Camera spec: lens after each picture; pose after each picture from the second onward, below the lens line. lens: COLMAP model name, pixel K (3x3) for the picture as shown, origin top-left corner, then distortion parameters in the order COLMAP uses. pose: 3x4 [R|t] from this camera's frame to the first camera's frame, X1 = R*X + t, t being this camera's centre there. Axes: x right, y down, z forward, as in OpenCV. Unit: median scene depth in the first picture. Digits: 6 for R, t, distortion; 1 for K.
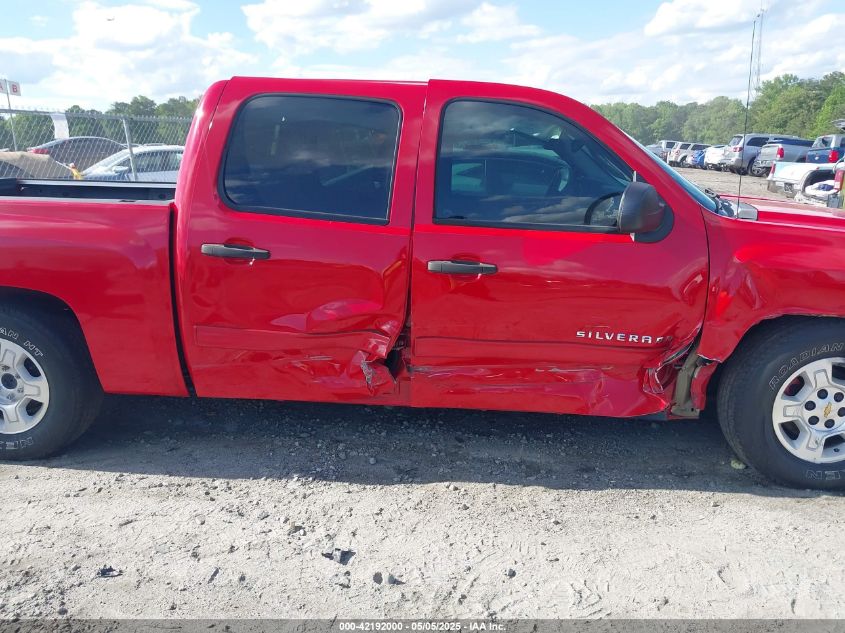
lens RADIAL K [[670.2, 0, 422.7], [0, 670.2, 297.5], [0, 0, 1]] dist [-0.046234, -0.001187]
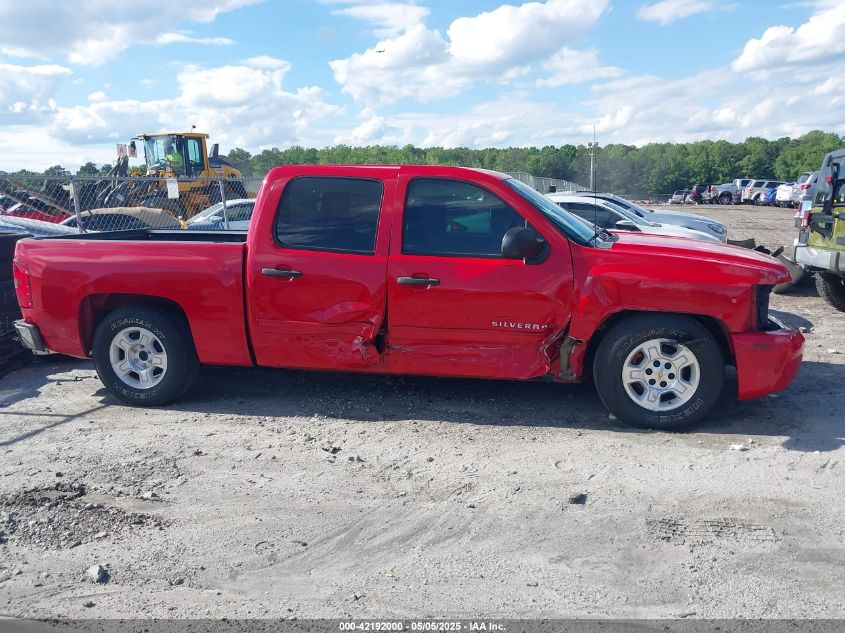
lens RADIAL K [[670.2, 0, 422.7], [0, 670.2, 297.5], [0, 0, 1]] dist [-0.046234, -0.001187]
pose [[0.992214, -0.003431, -0.124498, 0.227234], [-0.004338, 0.998062, -0.062078, 0.078467], [0.124470, 0.062135, 0.990276, -0.484601]]
